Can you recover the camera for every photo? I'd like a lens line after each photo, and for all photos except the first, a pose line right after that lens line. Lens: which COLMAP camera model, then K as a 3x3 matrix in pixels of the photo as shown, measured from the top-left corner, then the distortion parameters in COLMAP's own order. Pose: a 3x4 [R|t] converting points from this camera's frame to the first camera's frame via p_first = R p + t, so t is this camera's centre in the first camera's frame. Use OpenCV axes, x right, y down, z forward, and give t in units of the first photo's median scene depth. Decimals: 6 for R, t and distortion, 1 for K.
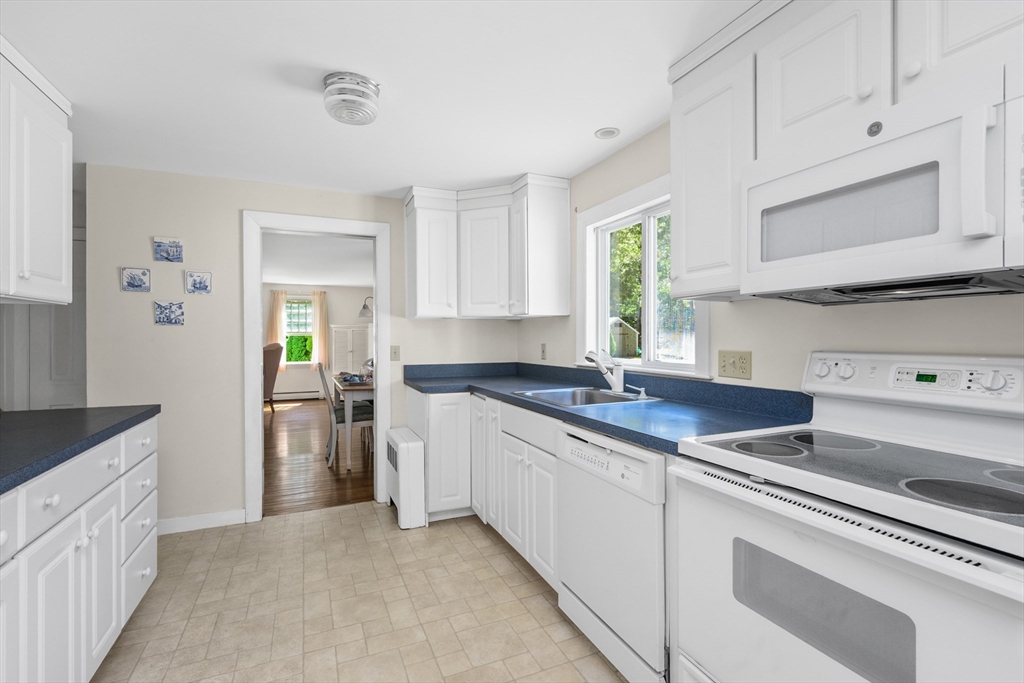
lens RADIAL K [[447.1, 0, 510.2], [0, 447.1, 340.2], [0, 0, 1]] dist [-0.000005, 0.000339]
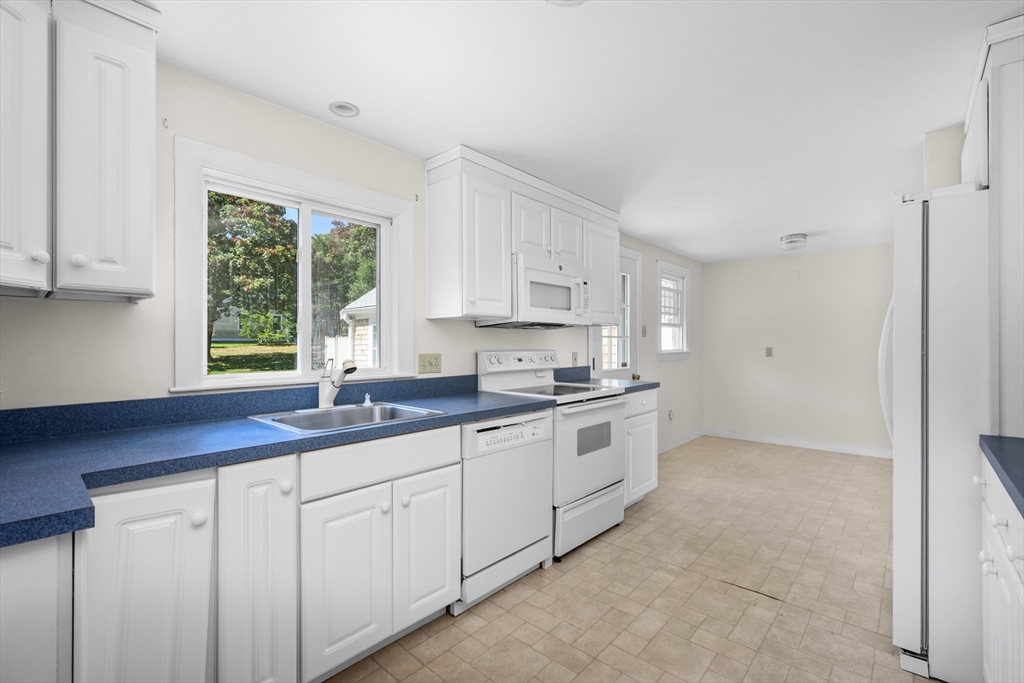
lens RADIAL K [[447.1, 0, 518.1], [0, 447.1, 343.3], [0, 0, 1]] dist [-0.000005, 0.000339]
pose [[-0.396868, 0.007029, 0.917849, -0.999460], [0.009463, 0.999949, -0.003566, -0.001486], [-0.917827, 0.007271, -0.396914, 1.462360]]
